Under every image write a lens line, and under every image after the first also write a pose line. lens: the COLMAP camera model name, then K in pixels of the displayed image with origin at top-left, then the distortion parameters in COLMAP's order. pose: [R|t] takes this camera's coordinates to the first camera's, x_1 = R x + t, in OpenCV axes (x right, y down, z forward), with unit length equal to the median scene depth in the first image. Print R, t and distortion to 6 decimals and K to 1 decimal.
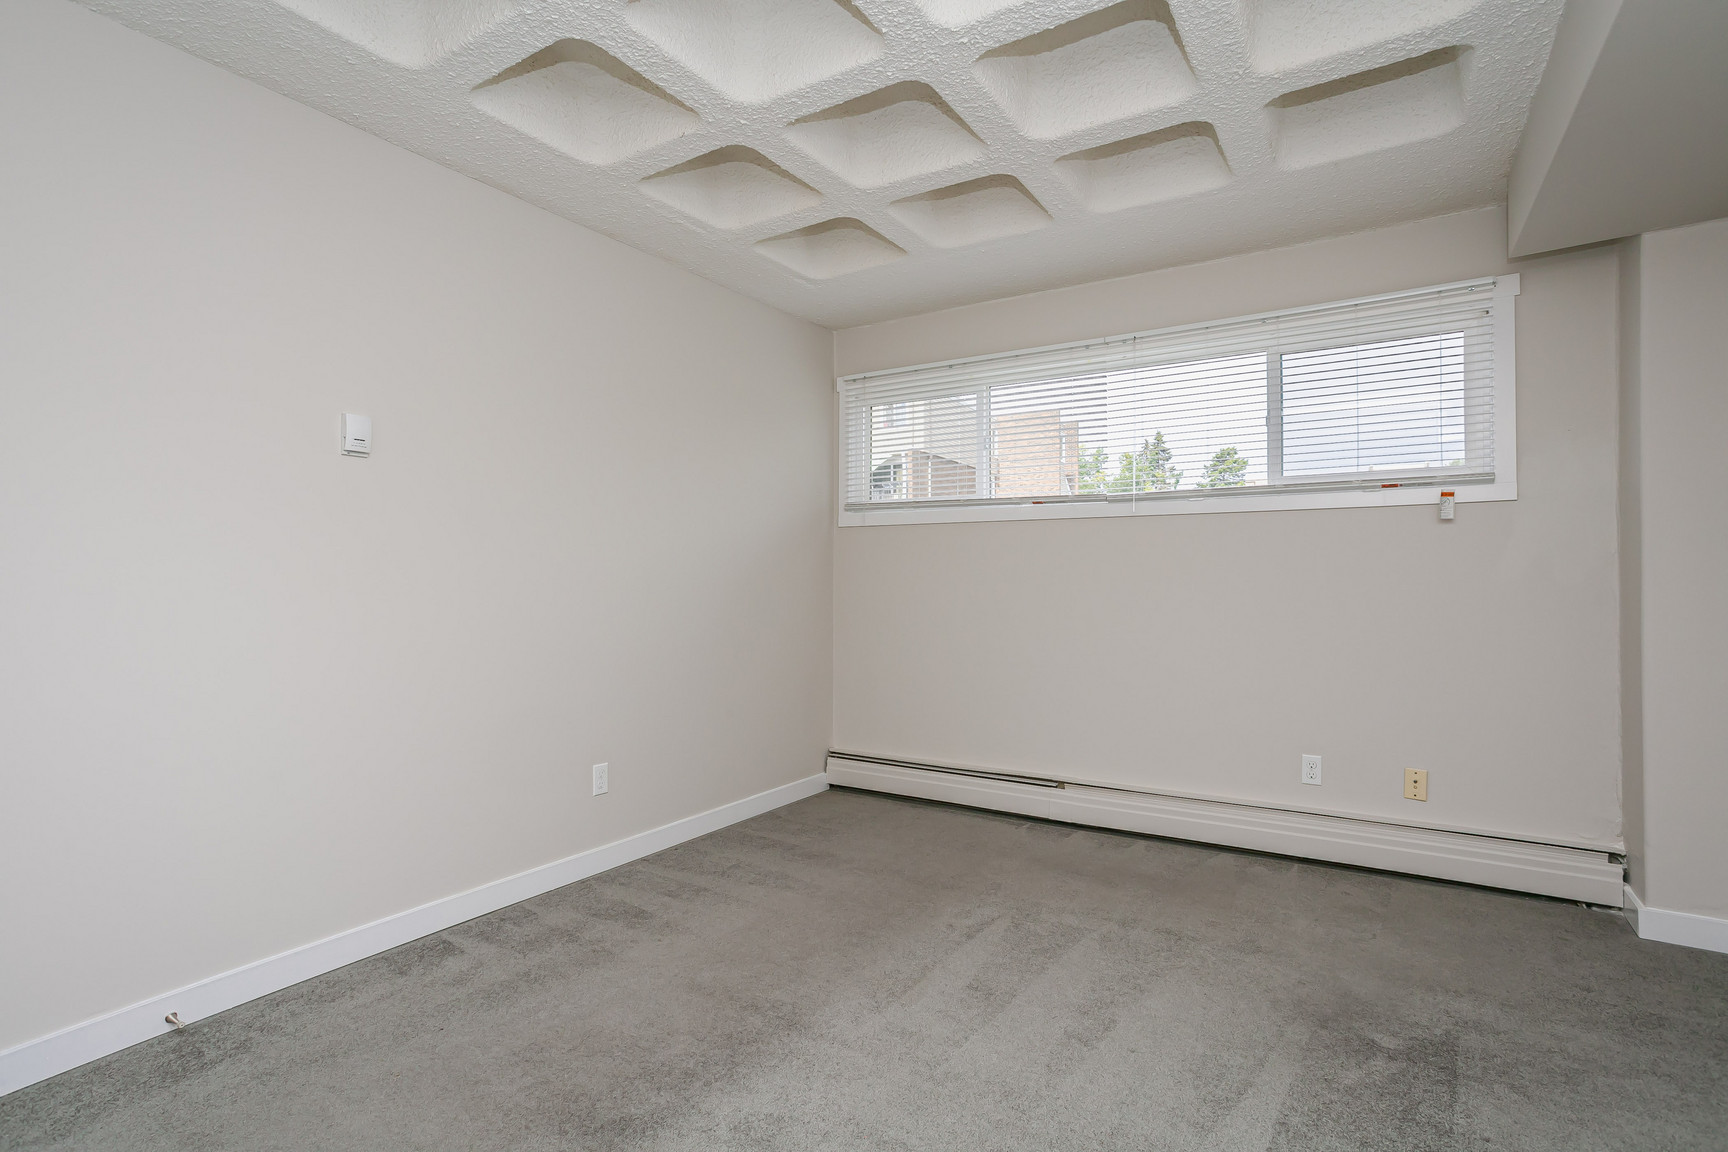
lens RADIAL K [[834.3, 0, 852.3], [0, 834.3, 564.7], [0, 0, 1]] dist [-0.029023, 0.026905]
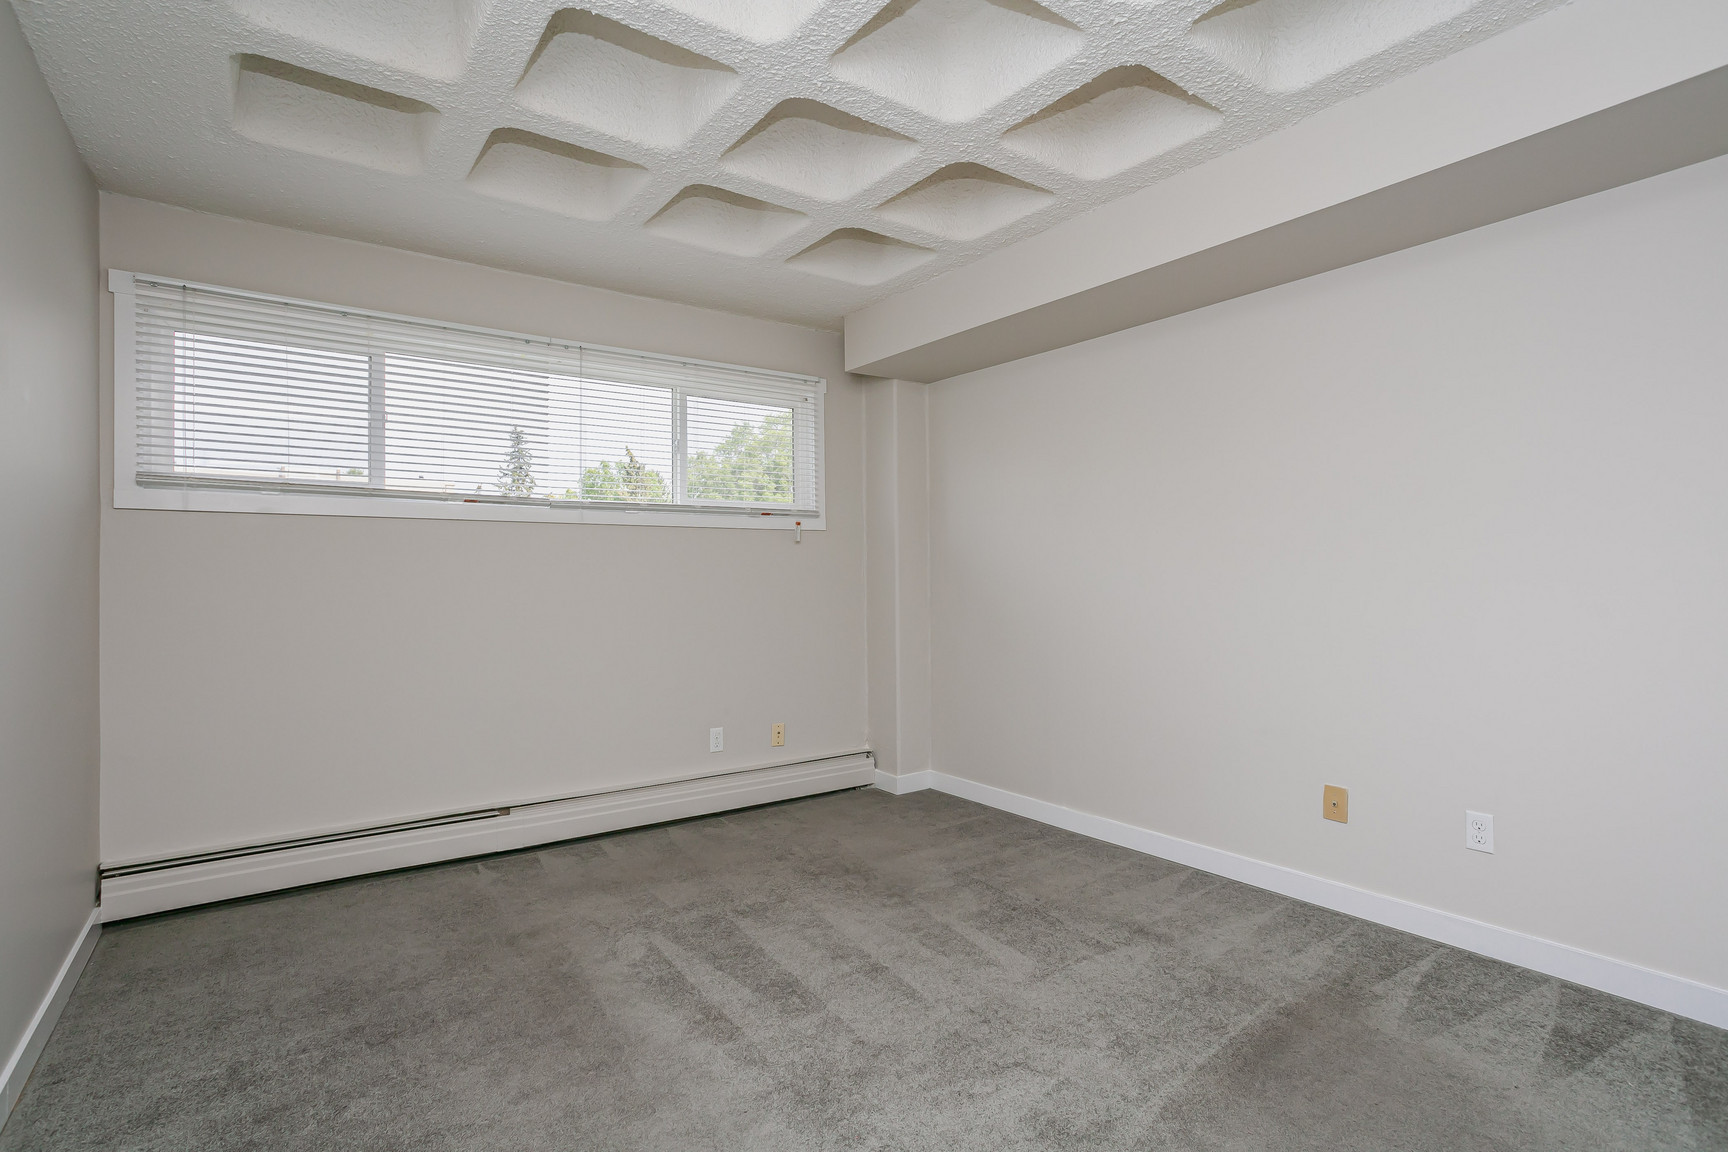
lens RADIAL K [[834.3, 0, 852.3], [0, 834.3, 564.7], [0, 0, 1]] dist [-0.029023, 0.026905]
pose [[0.393136, 0.015712, 0.919346, -0.461657], [-0.006418, 0.999877, -0.014343, 0.003952], [-0.919458, -0.000262, 0.393188, 0.301805]]
